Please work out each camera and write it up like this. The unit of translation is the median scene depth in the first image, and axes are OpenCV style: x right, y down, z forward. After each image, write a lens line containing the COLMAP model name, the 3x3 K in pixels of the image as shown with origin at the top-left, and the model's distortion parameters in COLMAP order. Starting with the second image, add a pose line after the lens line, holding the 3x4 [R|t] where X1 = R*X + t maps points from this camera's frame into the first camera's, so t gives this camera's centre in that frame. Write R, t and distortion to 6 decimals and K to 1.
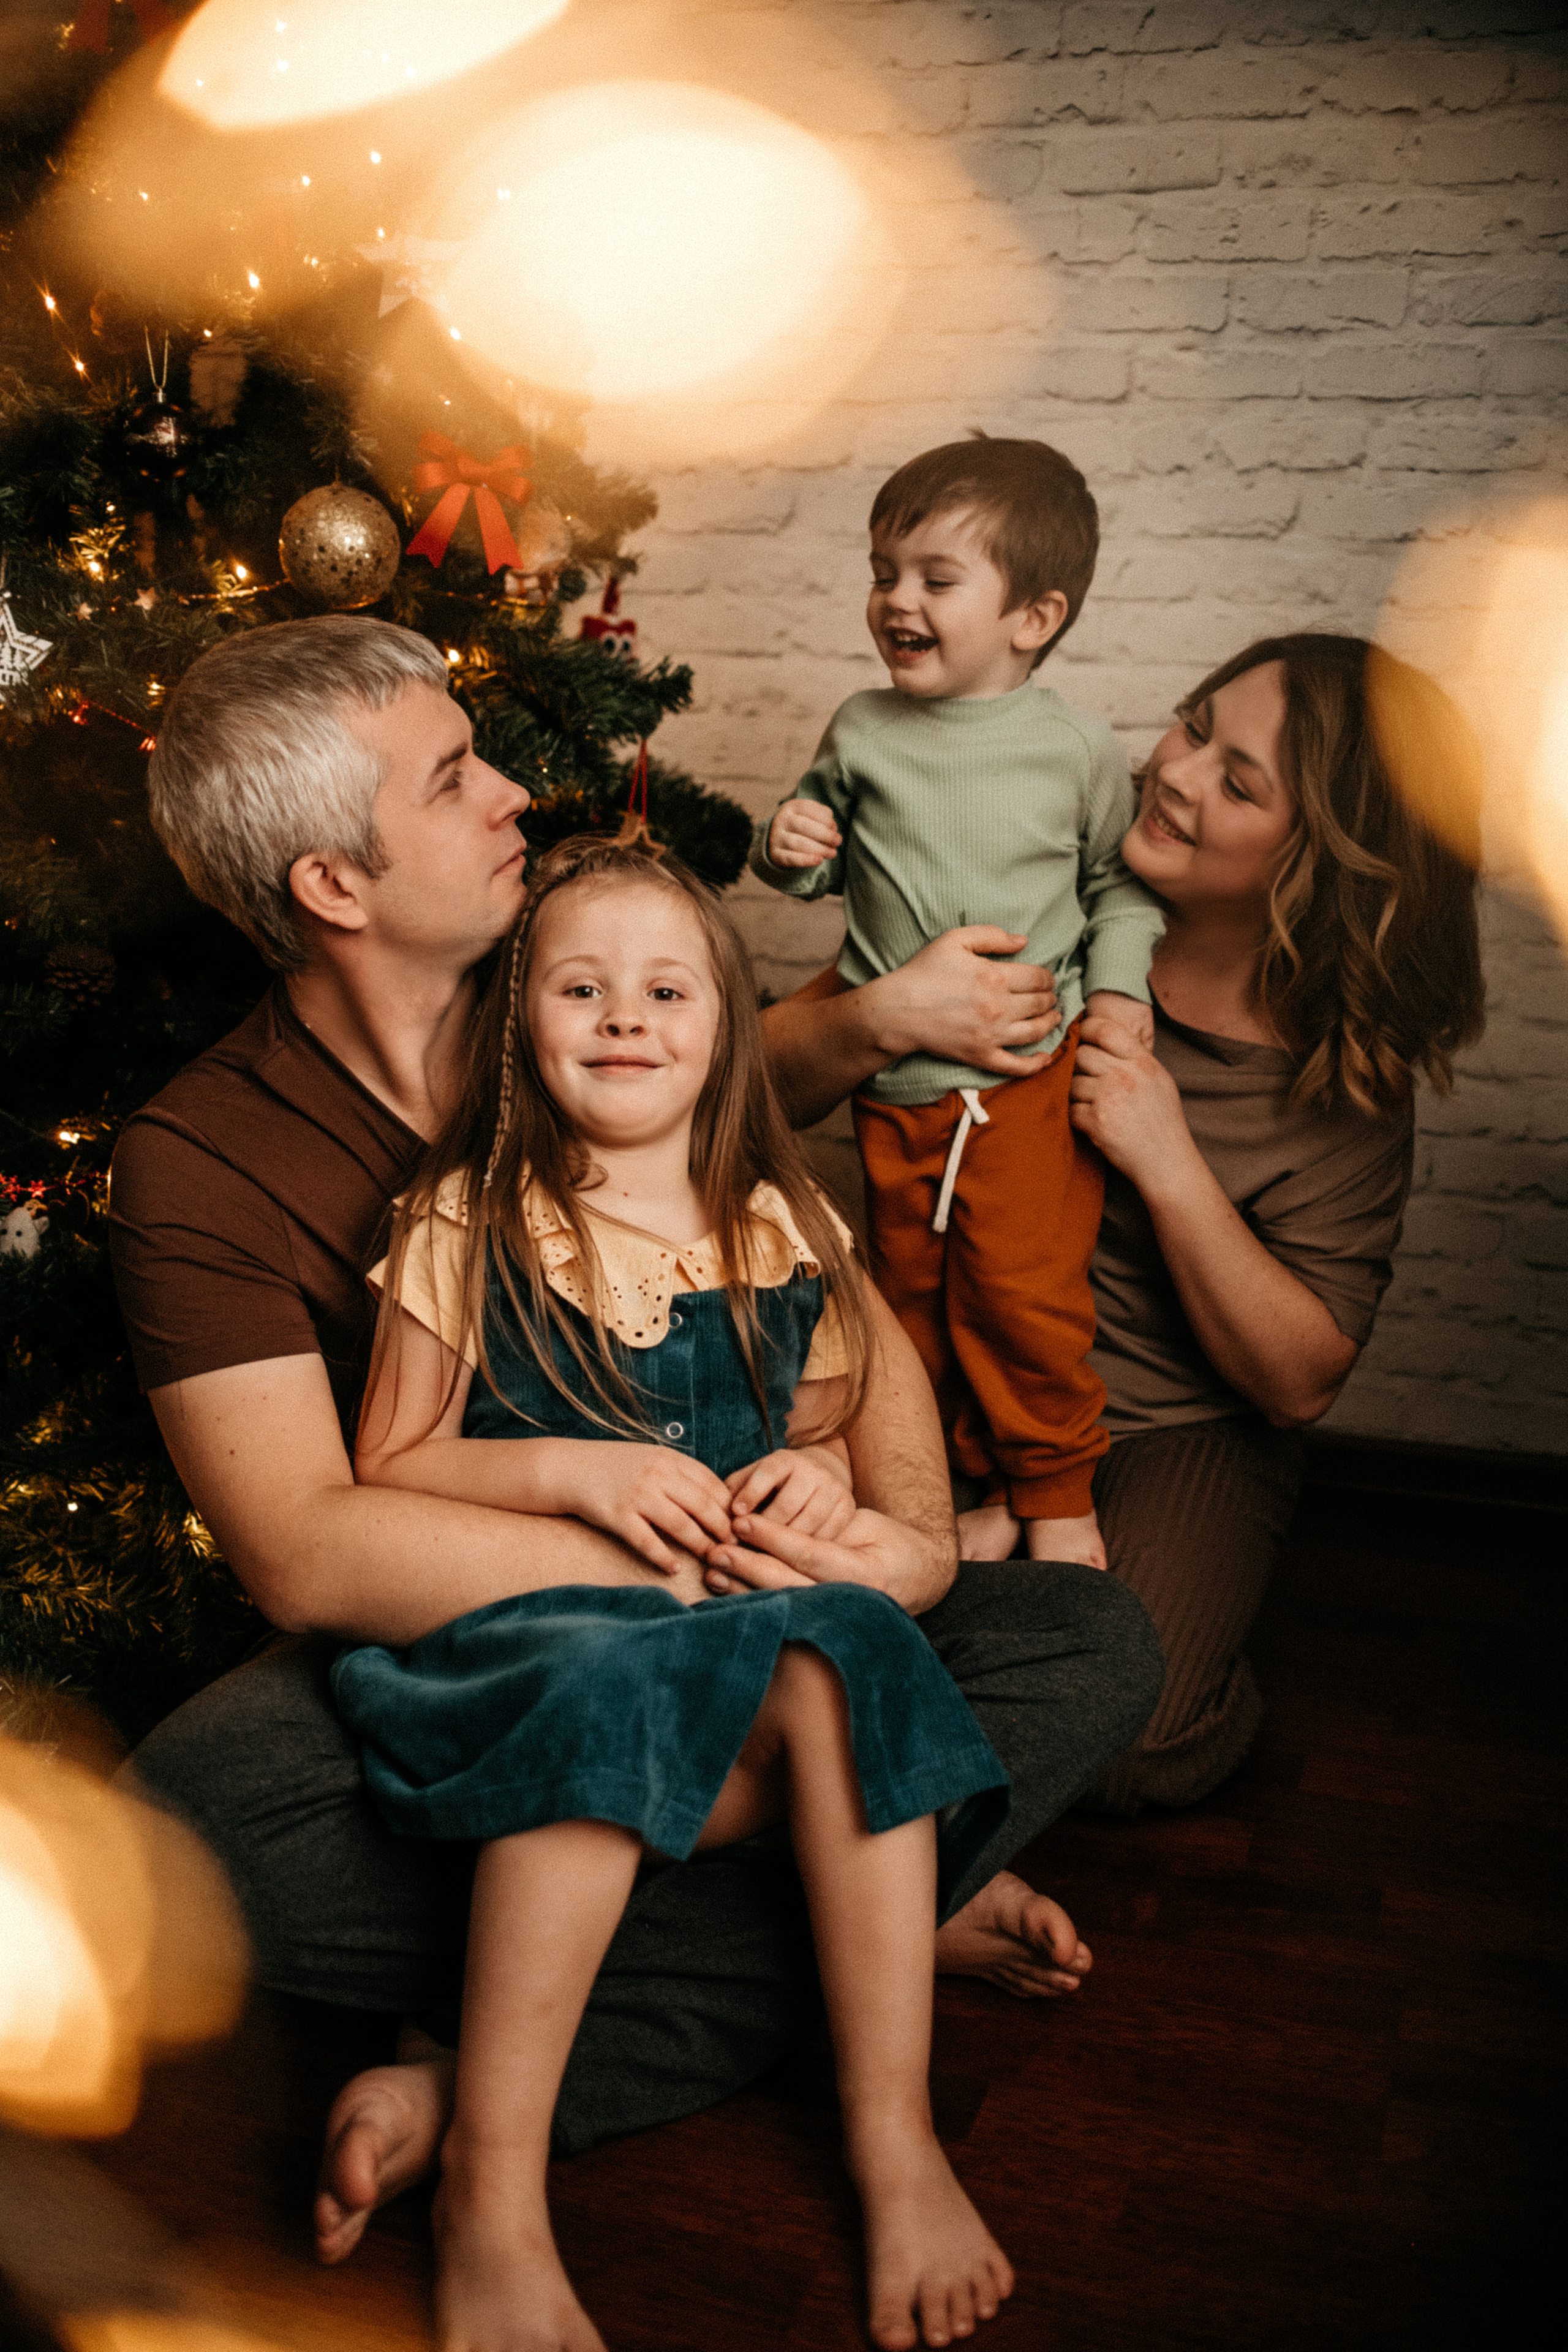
lens RADIAL K [[2052.3, 0, 784.0], [0, 2052.3, 1176.0], [0, 0, 1]] dist [-0.120947, 0.066710]
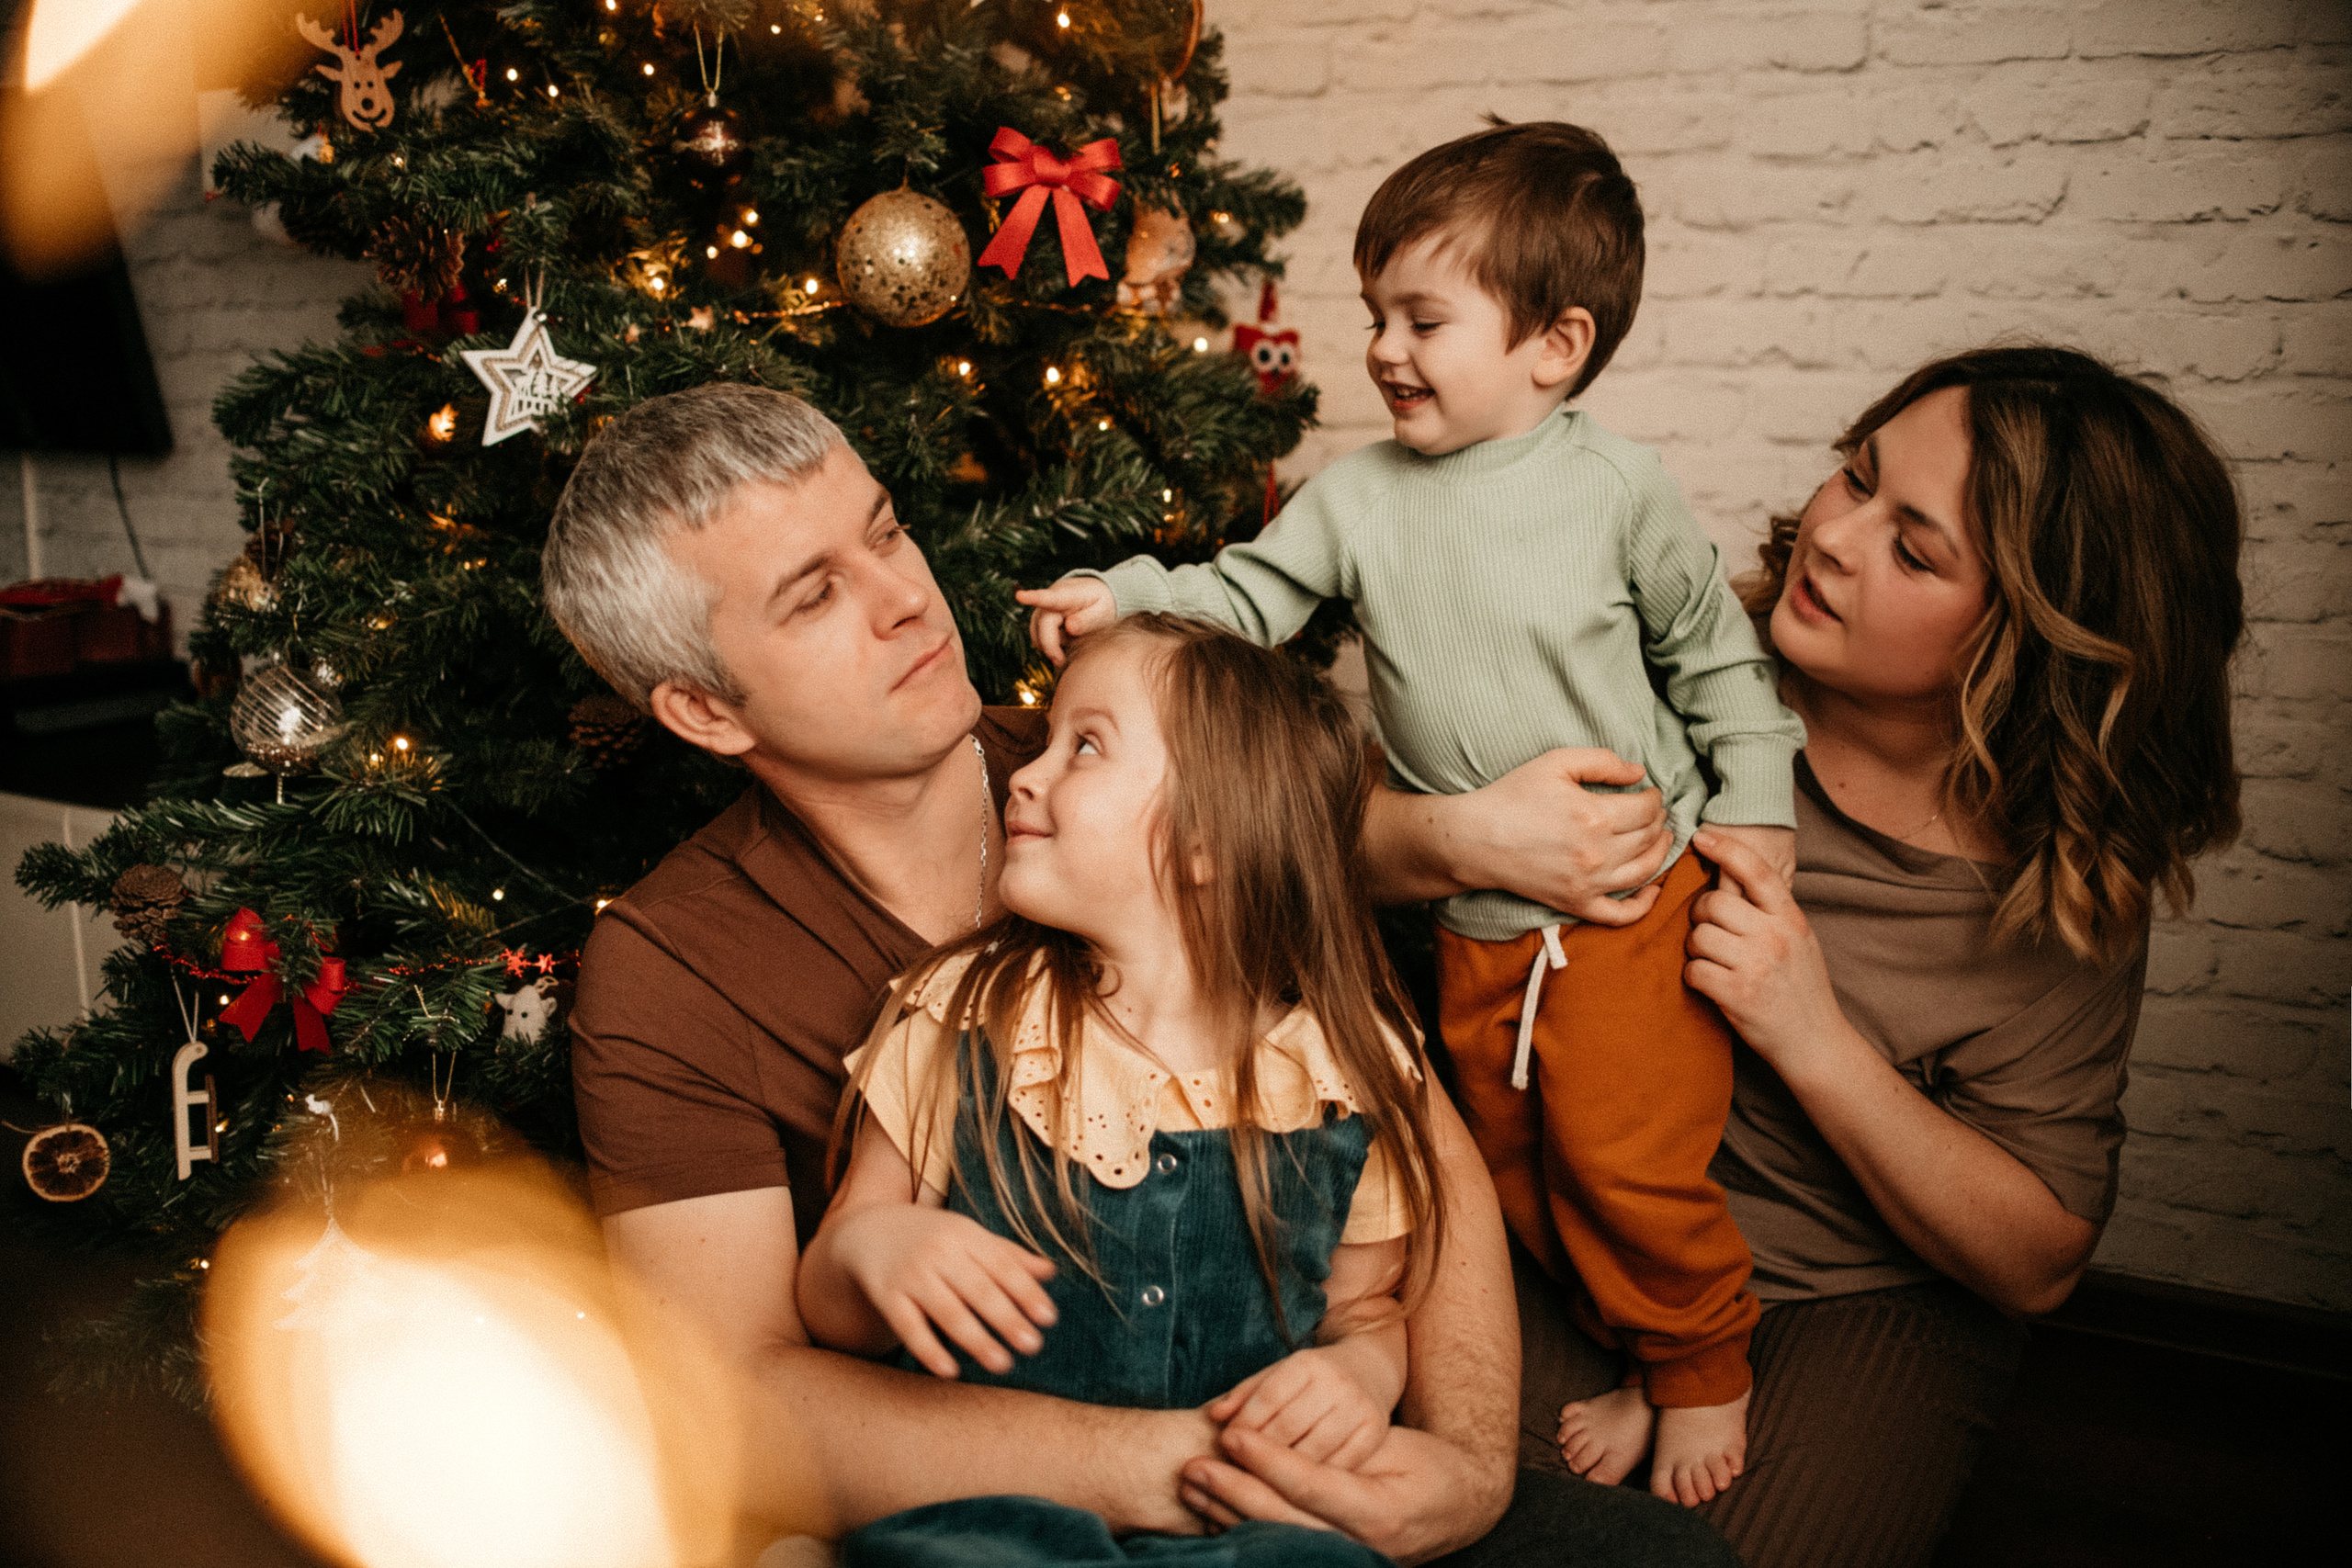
lens RADIAL K [[2052.1, 0, 1174.6], [0, 2052.1, 757.7], [0, 0, 1]] dist [-0.120947, 0.066710]
pose [[0.977996, 0.024780, -0.207145, 0.089859], [-0.035416, 0.998229, -0.047795, -0.050310], [0.205594, 0.054079, 0.977142, 0.151486]]
